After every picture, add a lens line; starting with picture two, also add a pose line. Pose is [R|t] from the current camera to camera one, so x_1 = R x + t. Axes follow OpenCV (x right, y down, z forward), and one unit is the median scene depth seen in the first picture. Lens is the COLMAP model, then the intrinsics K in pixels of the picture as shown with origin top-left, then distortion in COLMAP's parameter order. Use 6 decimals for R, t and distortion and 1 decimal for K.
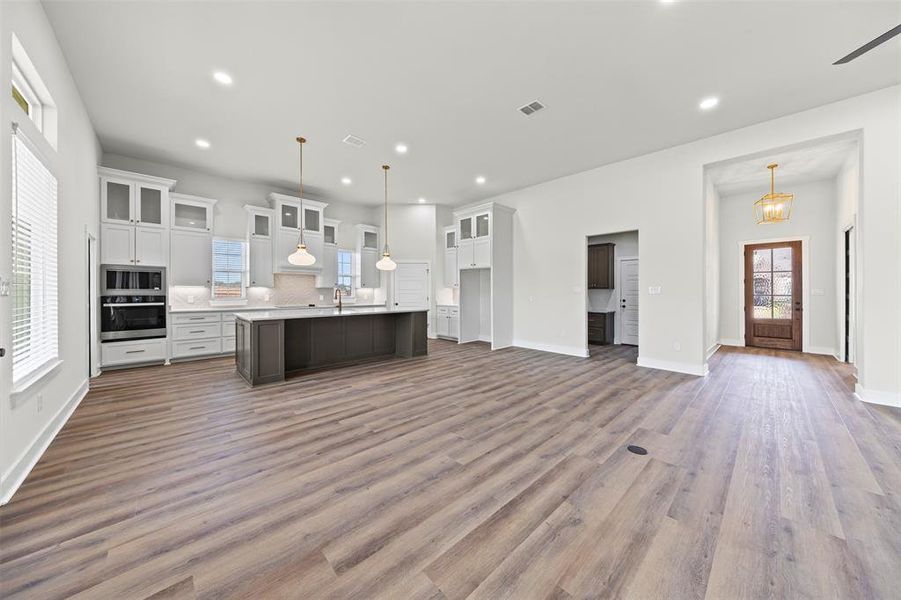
lens RADIAL K [[305.5, 0, 447.7], [0, 305.5, 289.3], [0, 0, 1]] dist [-0.000342, -0.000540]
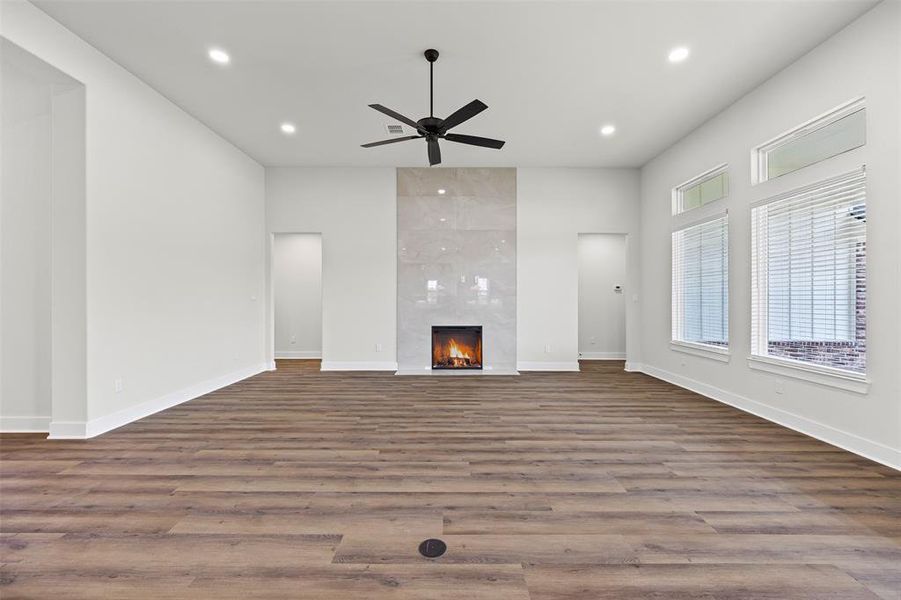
lens RADIAL K [[374.5, 0, 450.4], [0, 374.5, 304.4], [0, 0, 1]] dist [-0.008571, 0.000150]
pose [[-0.725458, -0.015203, 0.688098, 0.028503], [-0.008257, 0.999876, 0.013386, 0.004166], [-0.688217, 0.004030, -0.725494, 0.642166]]
